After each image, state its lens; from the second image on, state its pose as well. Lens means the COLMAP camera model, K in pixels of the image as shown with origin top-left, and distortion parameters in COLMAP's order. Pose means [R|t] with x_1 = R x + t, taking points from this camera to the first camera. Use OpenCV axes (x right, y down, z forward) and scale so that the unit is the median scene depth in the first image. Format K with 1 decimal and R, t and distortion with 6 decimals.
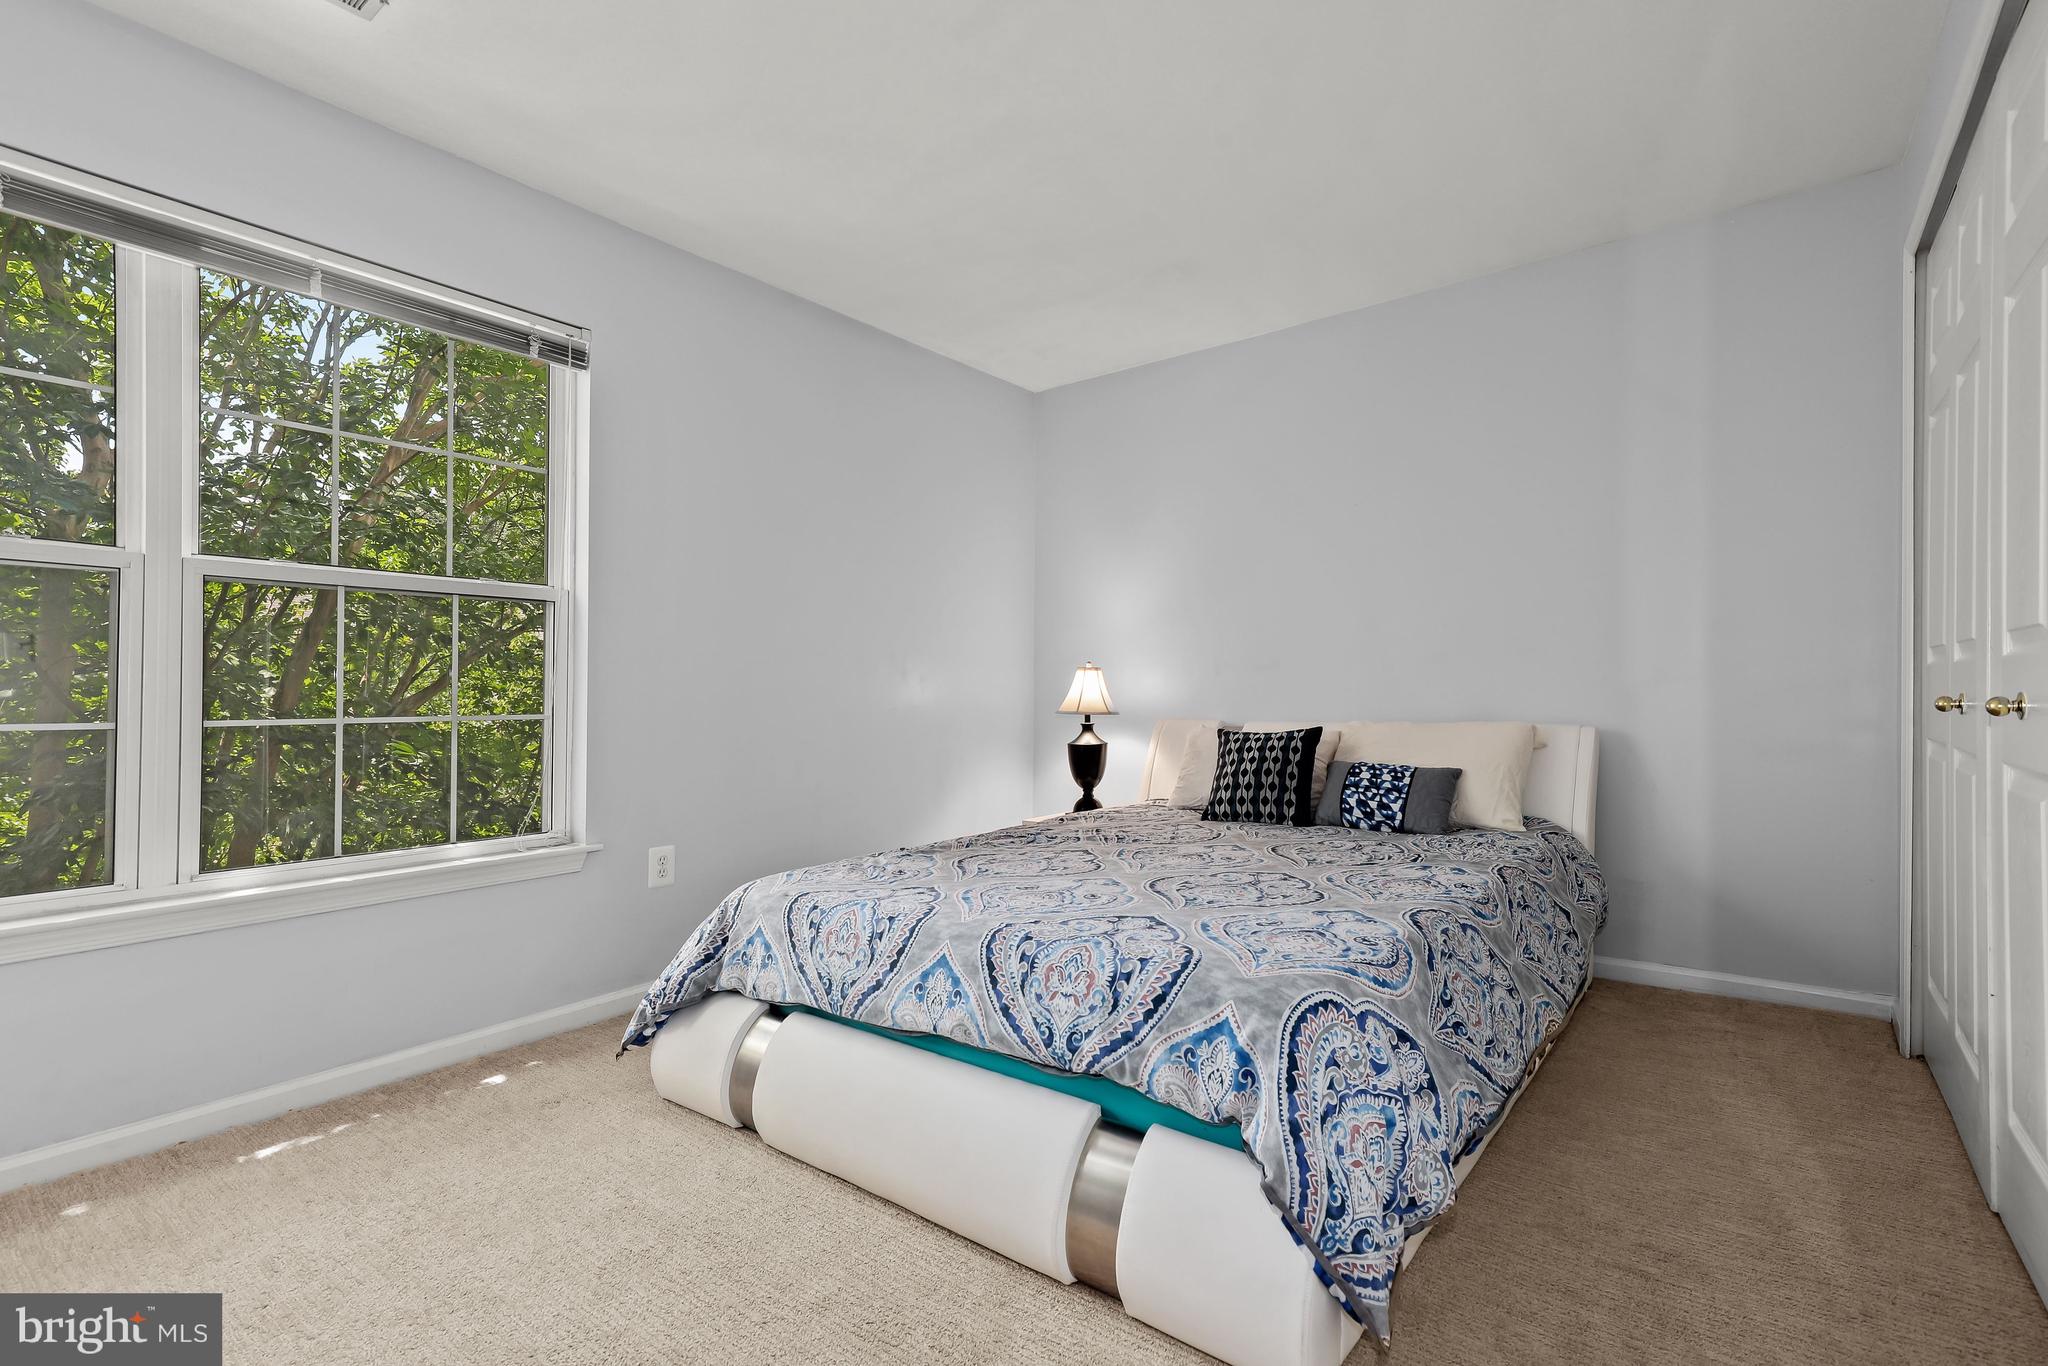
lens RADIAL K [[933.5, 0, 1028.7], [0, 933.5, 660.6], [0, 0, 1]] dist [0.019087, 0.000630]
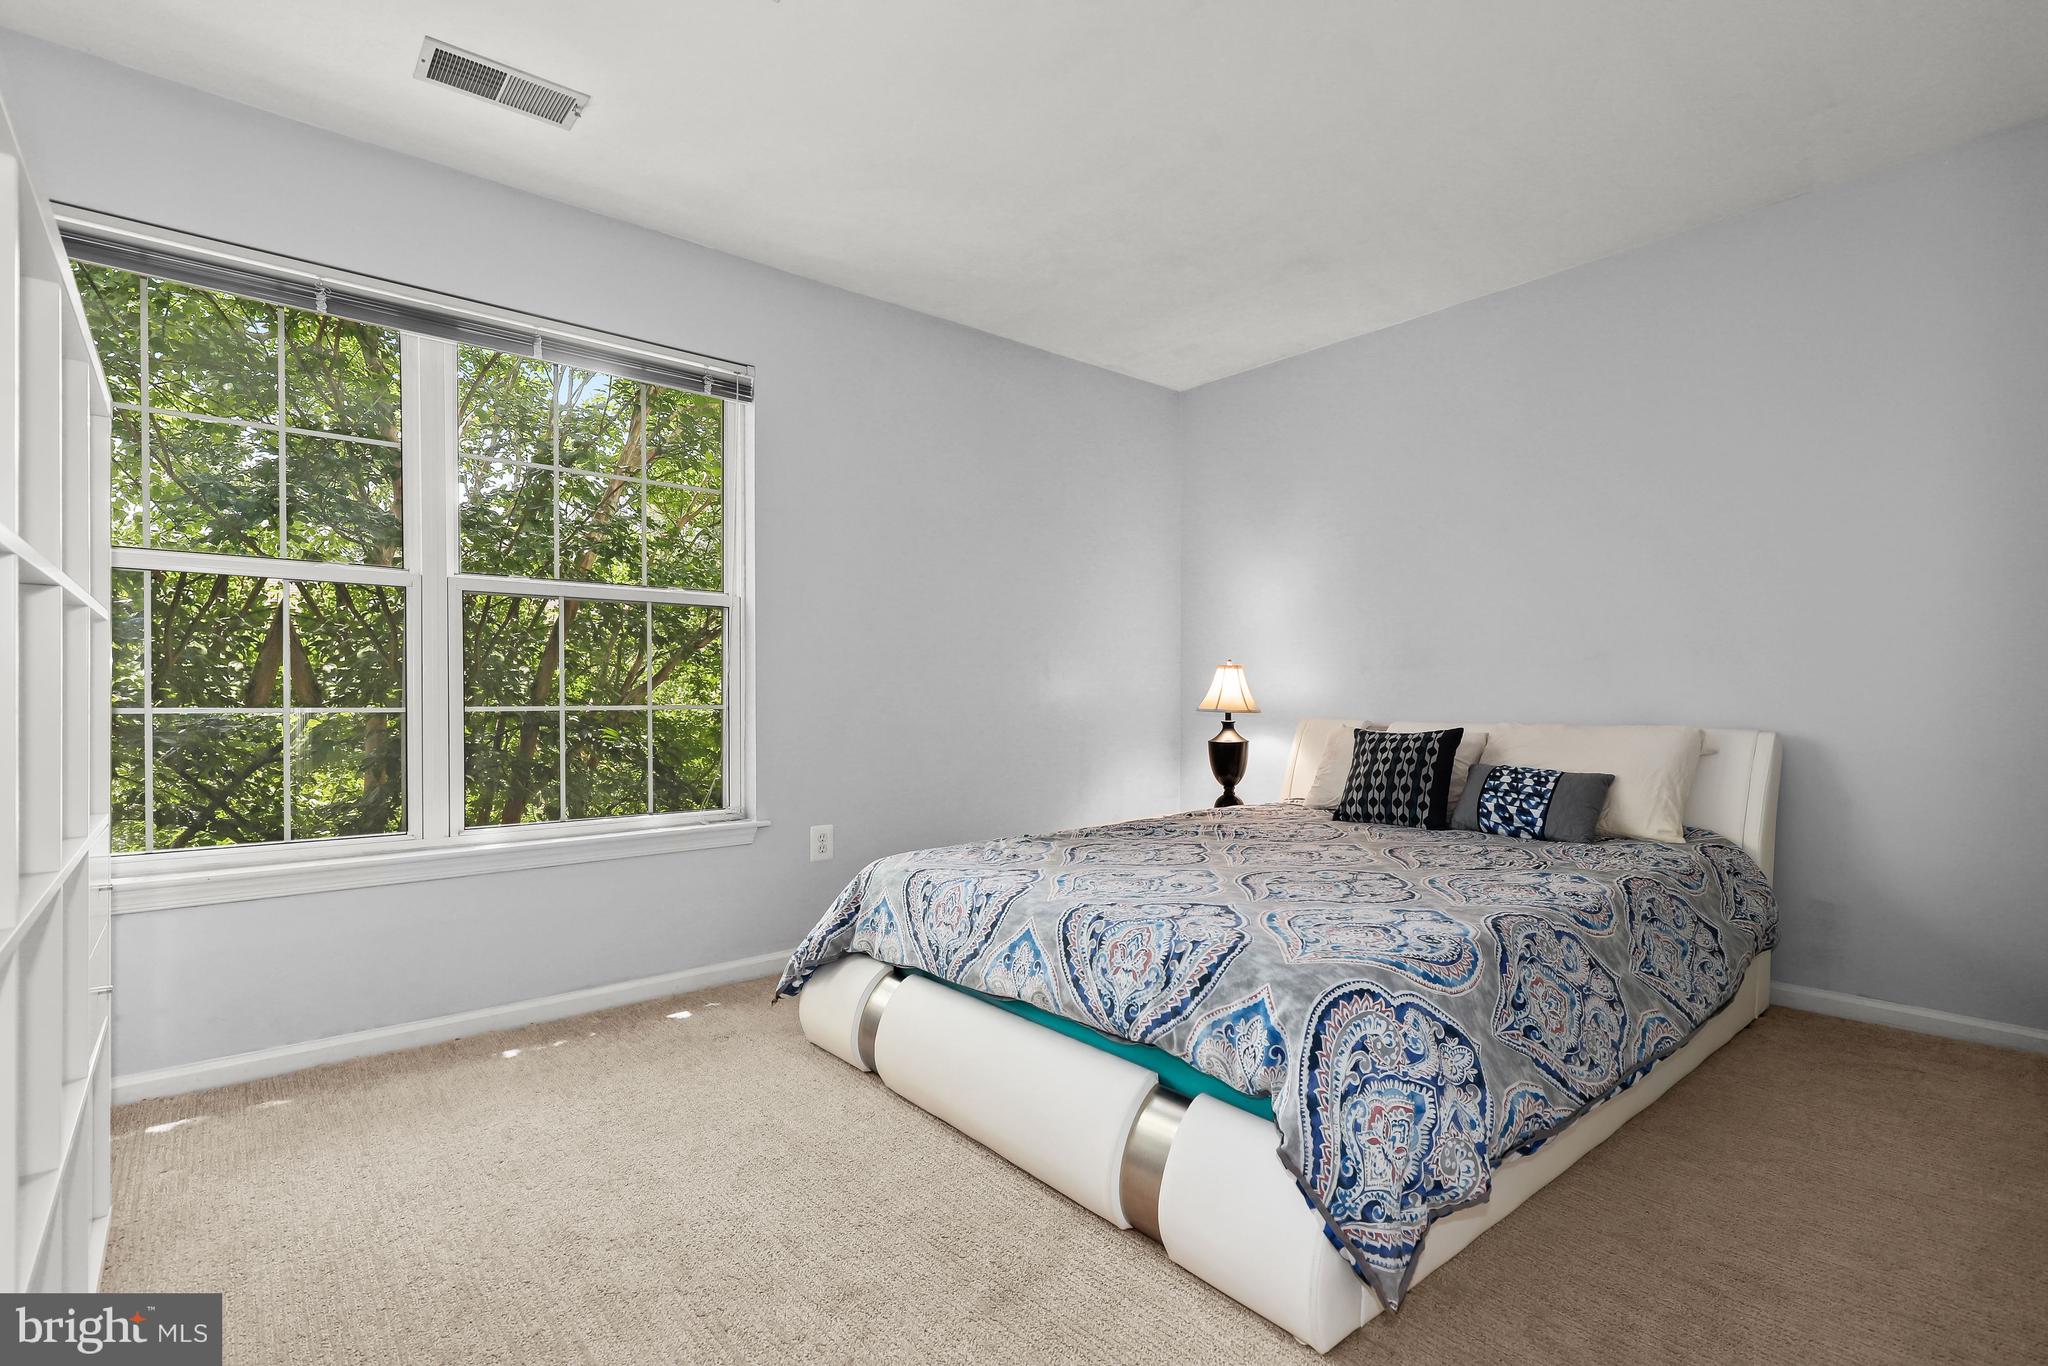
lens RADIAL K [[942.9, 0, 1029.3], [0, 942.9, 678.8], [0, 0, 1]] dist [0.002743, -0.000303]
pose [[0.978404, 0.005641, -0.206623, 0.119228], [-0.000654, 0.999707, 0.024194, -0.004903], [0.206698, -0.023536, 0.978122, -0.063973]]
